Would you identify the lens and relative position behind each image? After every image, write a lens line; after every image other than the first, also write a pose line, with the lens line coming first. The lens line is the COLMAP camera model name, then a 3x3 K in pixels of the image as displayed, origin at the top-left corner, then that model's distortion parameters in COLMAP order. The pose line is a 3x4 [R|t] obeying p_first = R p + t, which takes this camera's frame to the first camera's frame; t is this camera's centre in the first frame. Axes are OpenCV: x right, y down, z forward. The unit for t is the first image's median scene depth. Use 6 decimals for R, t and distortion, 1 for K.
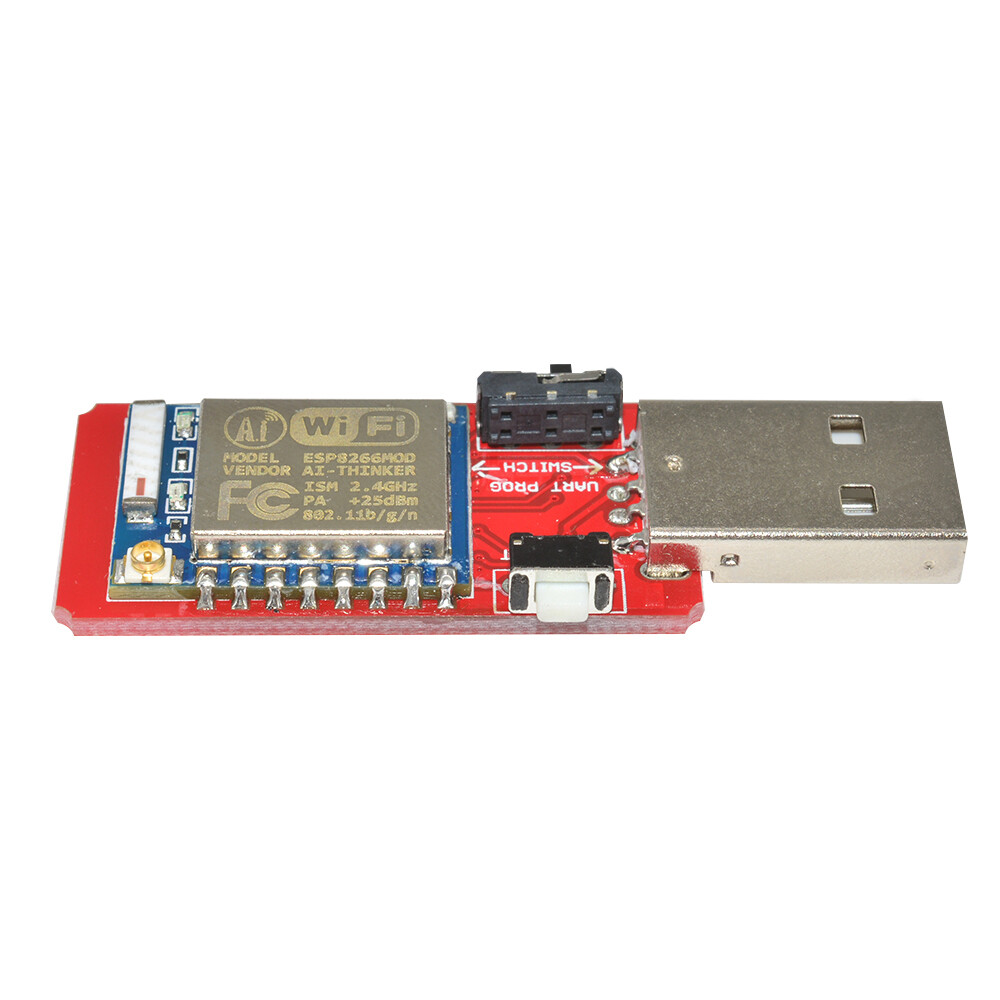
lens RADIAL K [[2991.6, 0, 578.3], [0, 2991.6, 500.1], [0, 0, 1]] dist [0.136591, -0.279563]
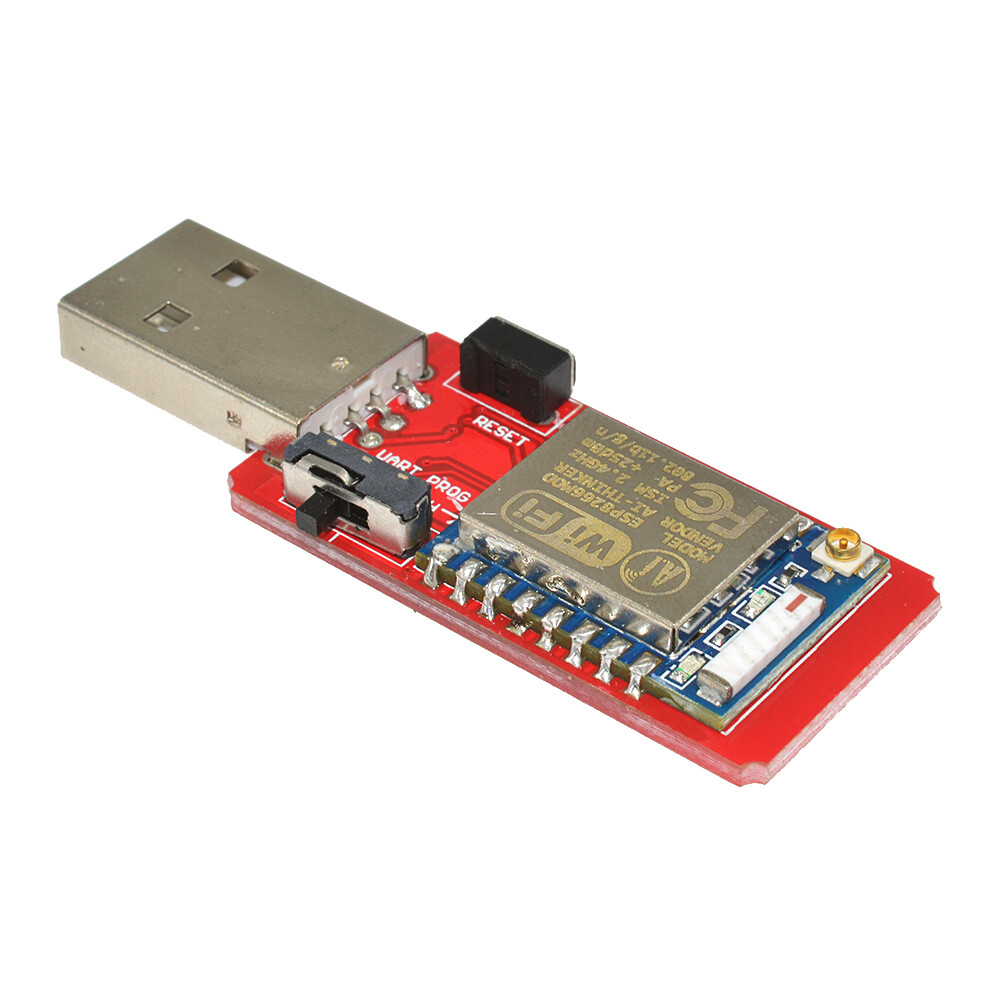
lens RADIAL K [[2991.6, 0, 578.3], [0, 2991.6, 500.1], [0, 0, 1]] dist [0.136591, -0.279563]
pose [[-0.768738, -0.458138, 0.446264, -0.483607], [0.394613, 0.209346, 0.894681, -0.845497], [-0.503311, 0.863877, 0.019855, 0.983028]]
